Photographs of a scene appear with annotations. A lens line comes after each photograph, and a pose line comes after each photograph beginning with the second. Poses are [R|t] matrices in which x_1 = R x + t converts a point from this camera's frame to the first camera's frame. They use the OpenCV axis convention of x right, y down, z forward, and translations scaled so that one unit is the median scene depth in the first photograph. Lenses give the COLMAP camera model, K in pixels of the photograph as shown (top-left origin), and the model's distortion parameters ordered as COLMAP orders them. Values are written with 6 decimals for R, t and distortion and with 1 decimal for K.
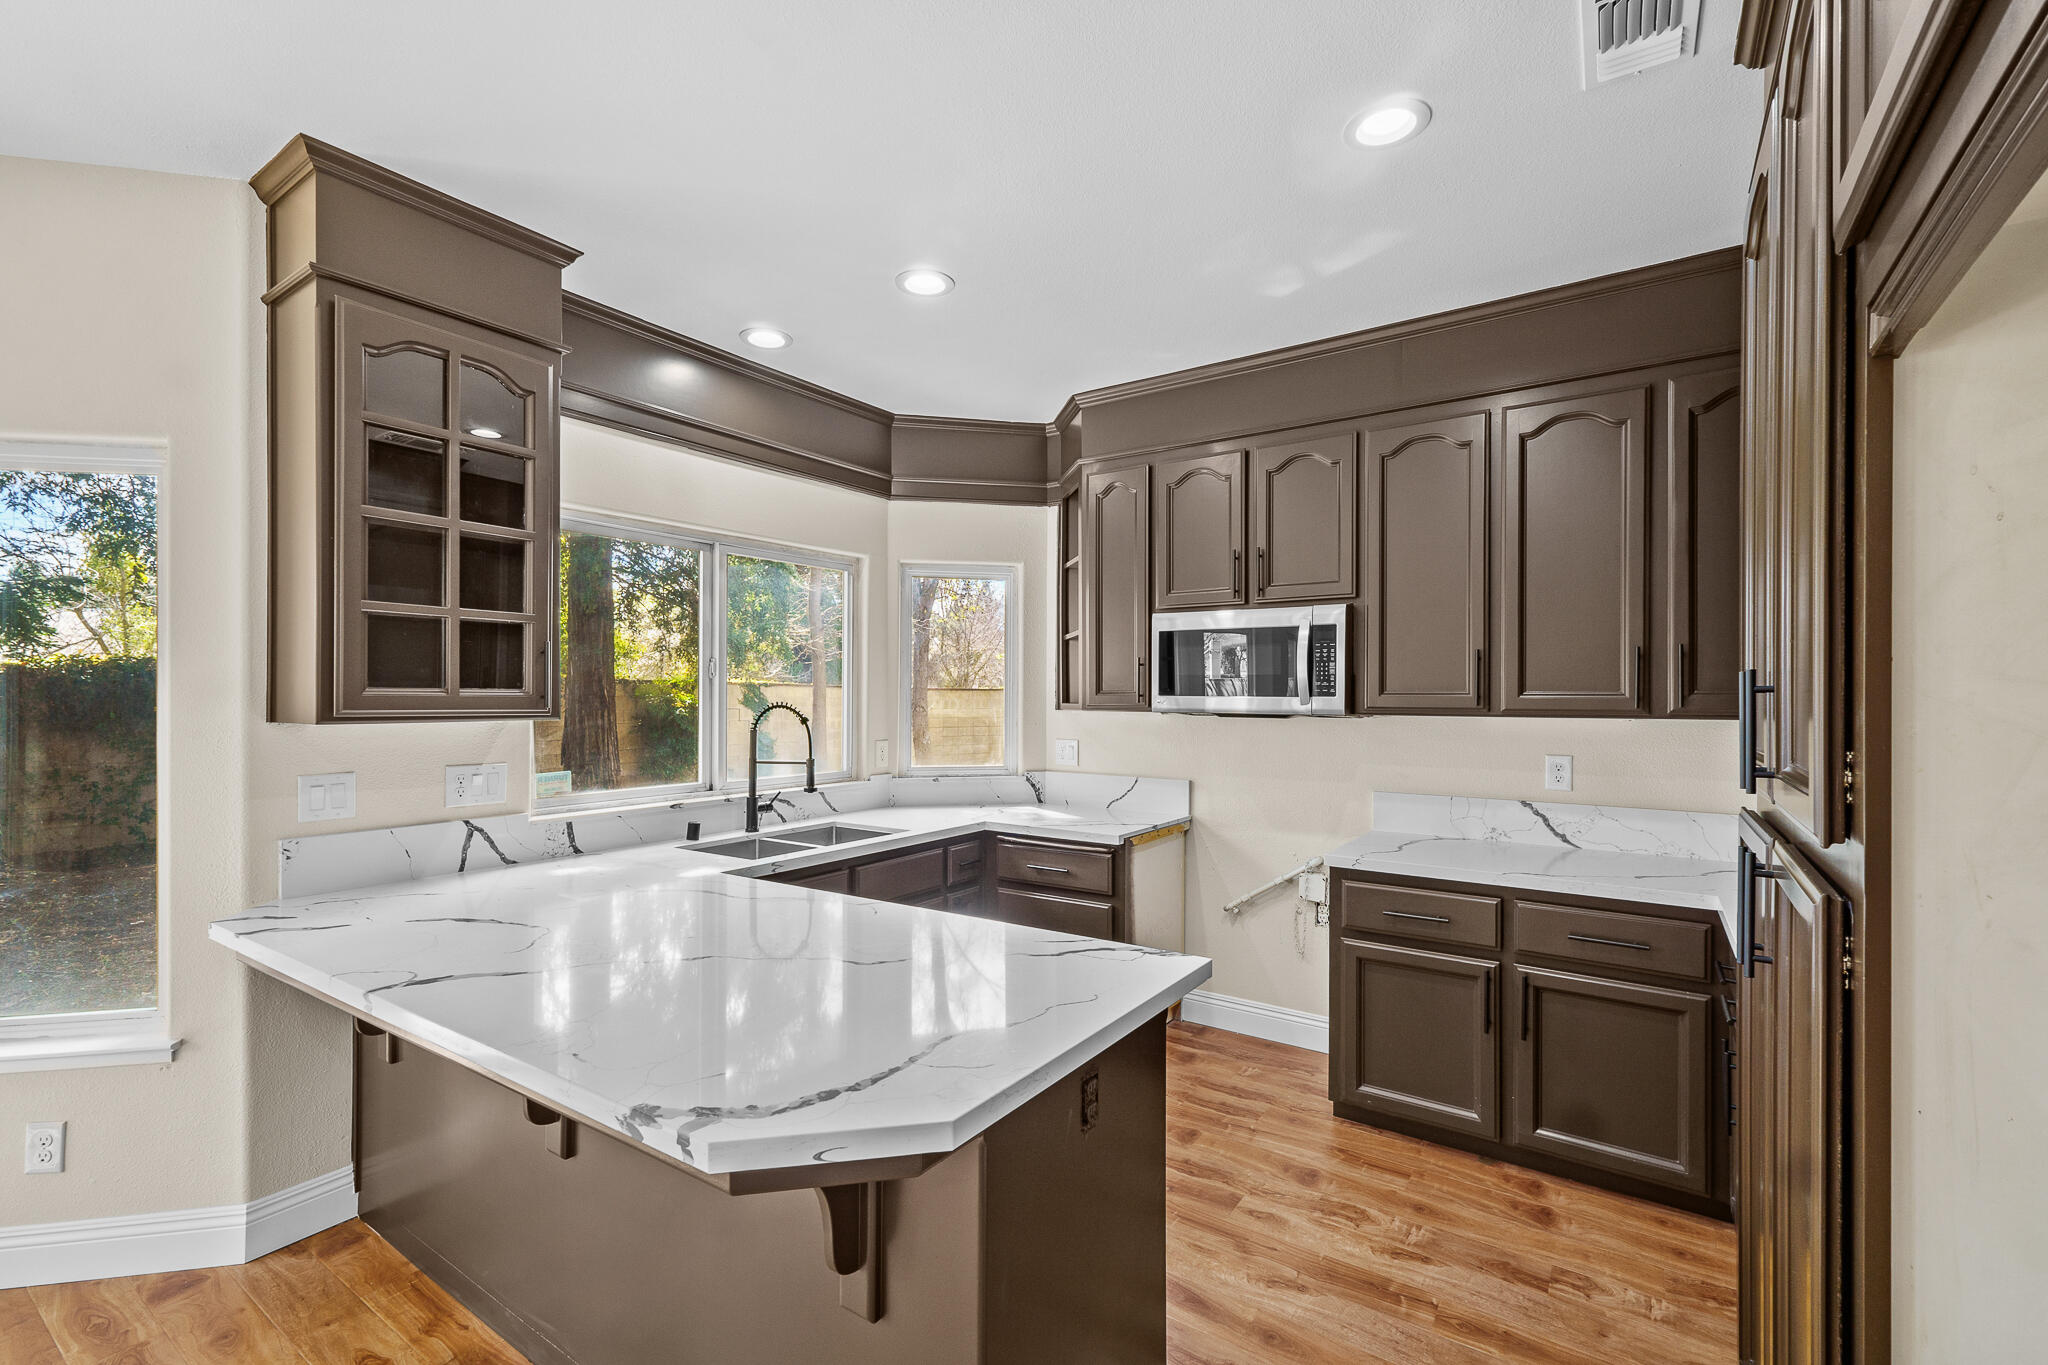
lens RADIAL K [[916.4, 0, 1024.0], [0, 916.4, 682.5], [0, 0, 1]] dist [0.002747, 0.000174]
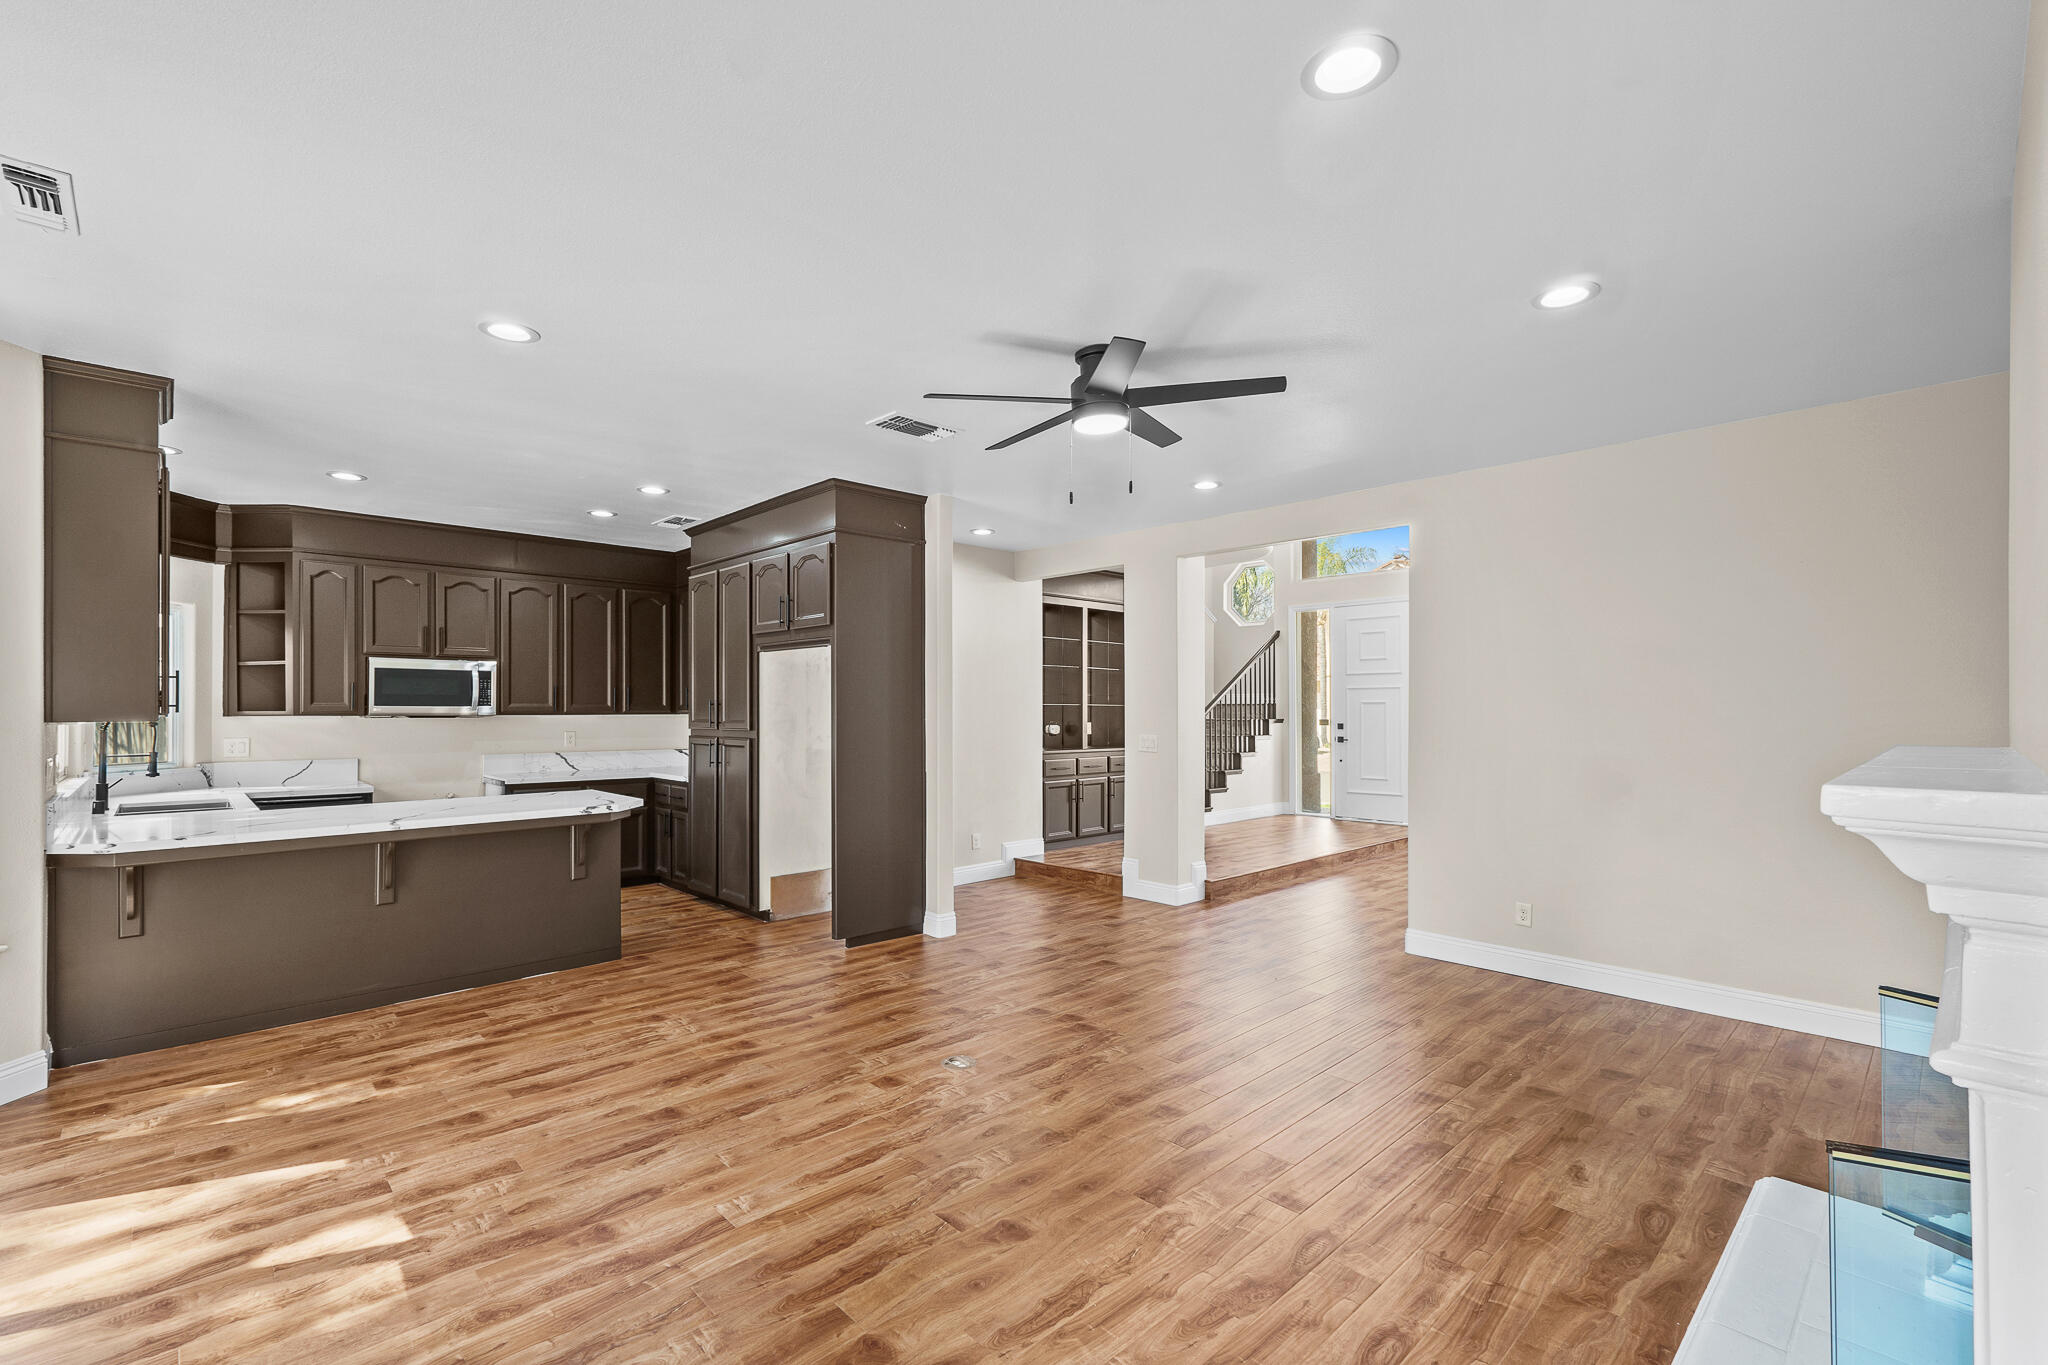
lens RADIAL K [[858.8, 0, 1009.0], [0, 858.8, 704.3], [0, 0, 1]] dist [0.000794, 0.000056]
pose [[0.217297, 0.002705, 0.976102, -1.200765], [-0.013157, 0.999913, 0.000158, -0.004045], [-0.976017, -0.012877, 0.217314, -0.517103]]
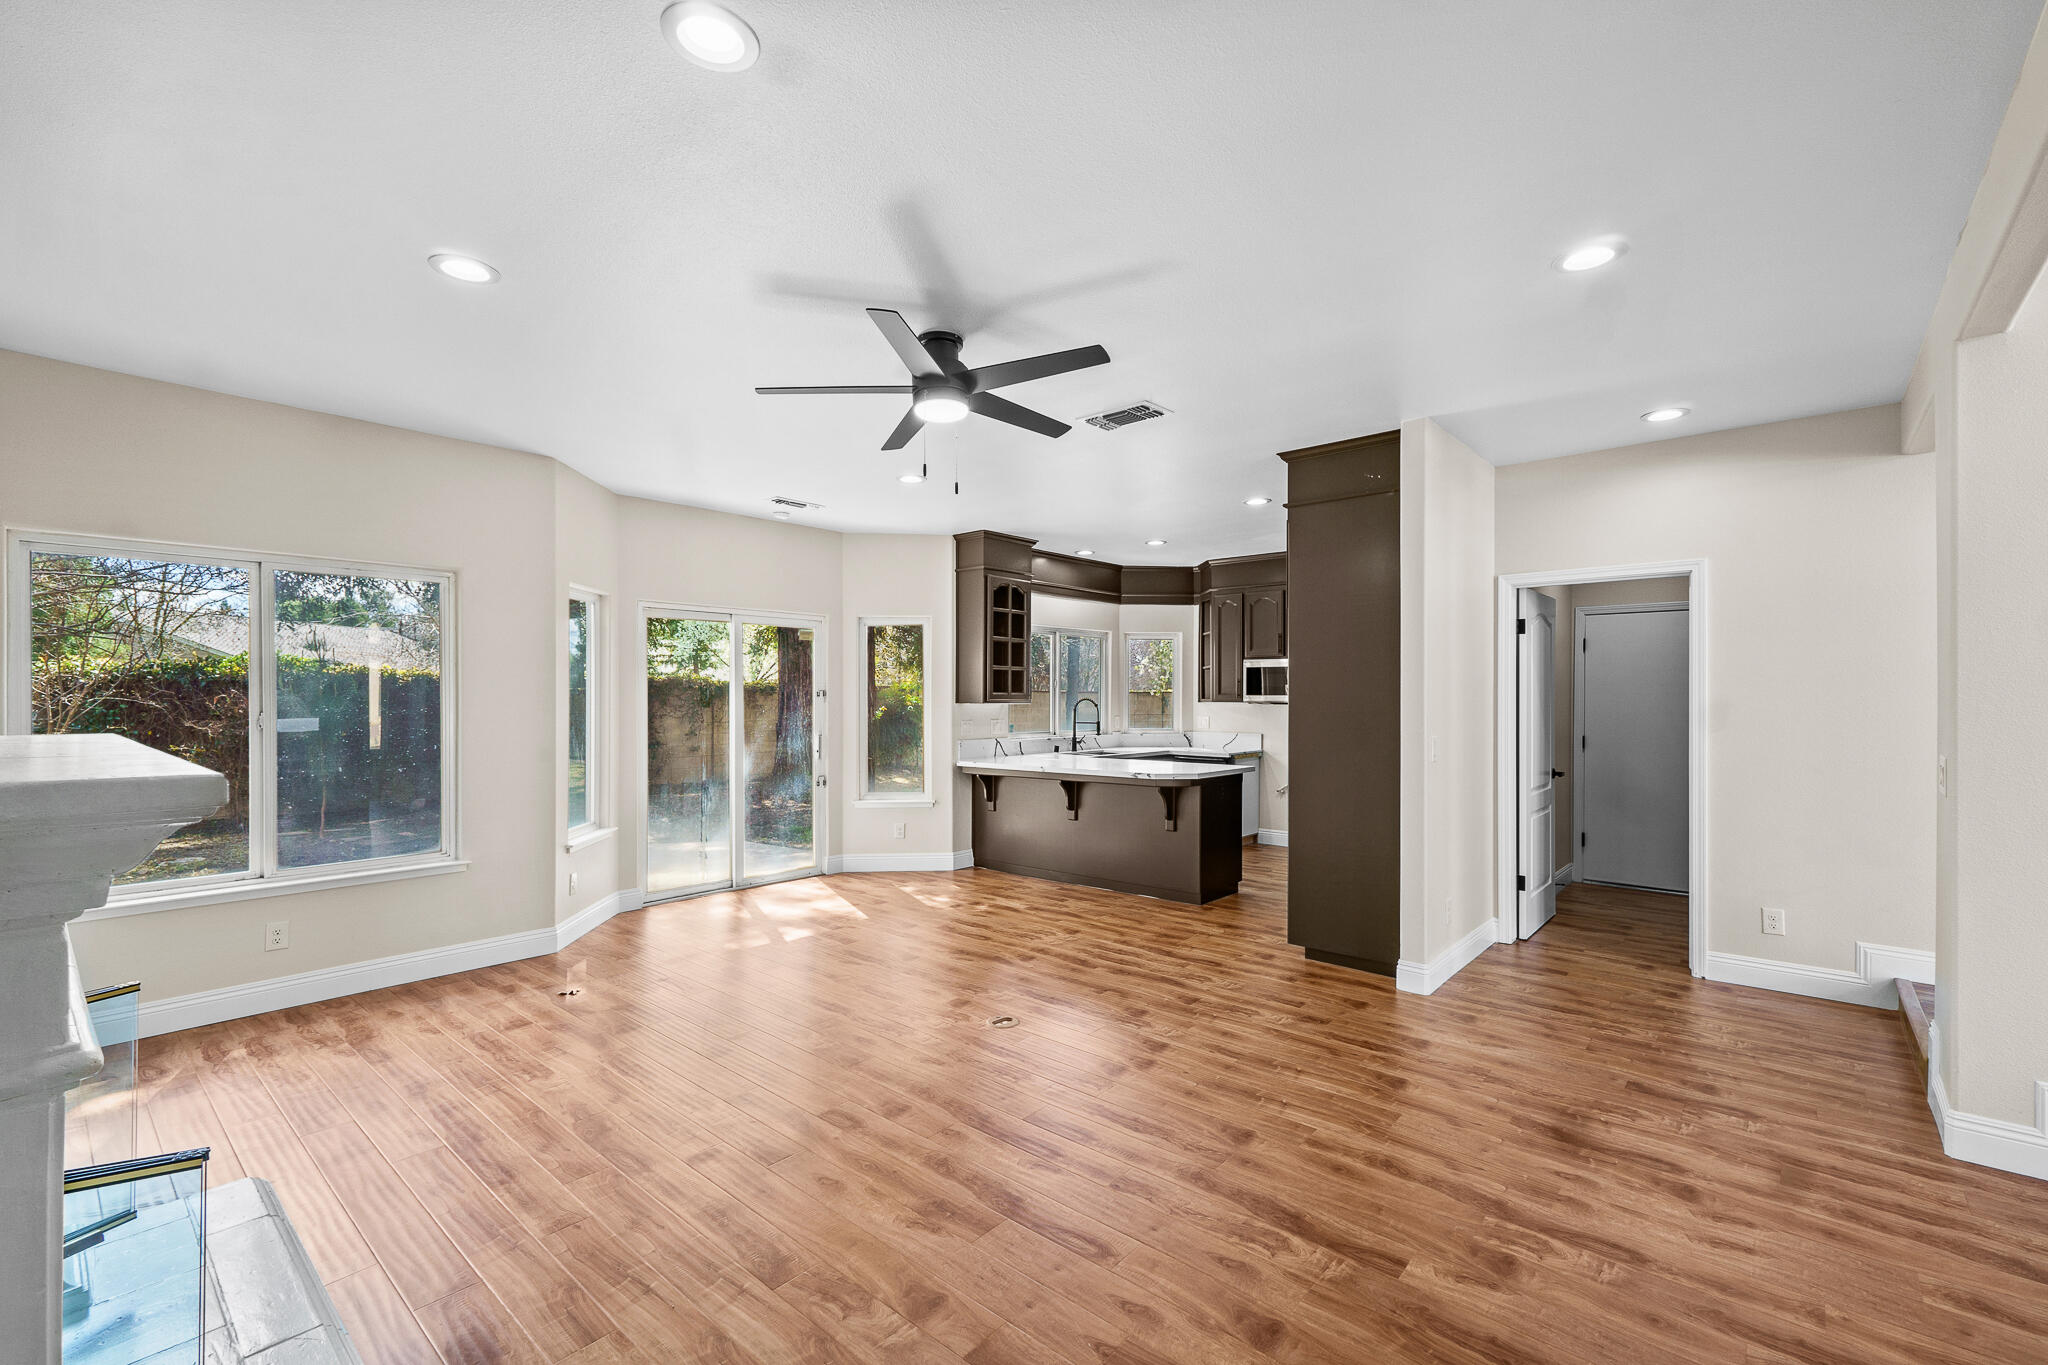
lens RADIAL K [[869.3, 0, 1063.7], [0, 869.3, 695.5], [0, 0, 1]] dist [0.001361, 0.000144]
pose [[0.996548, -0.000874, -0.083009, -0.135584], [0.001817, 0.999935, 0.011289, -0.010684], [0.082994, -0.011401, 0.996485, -1.285160]]
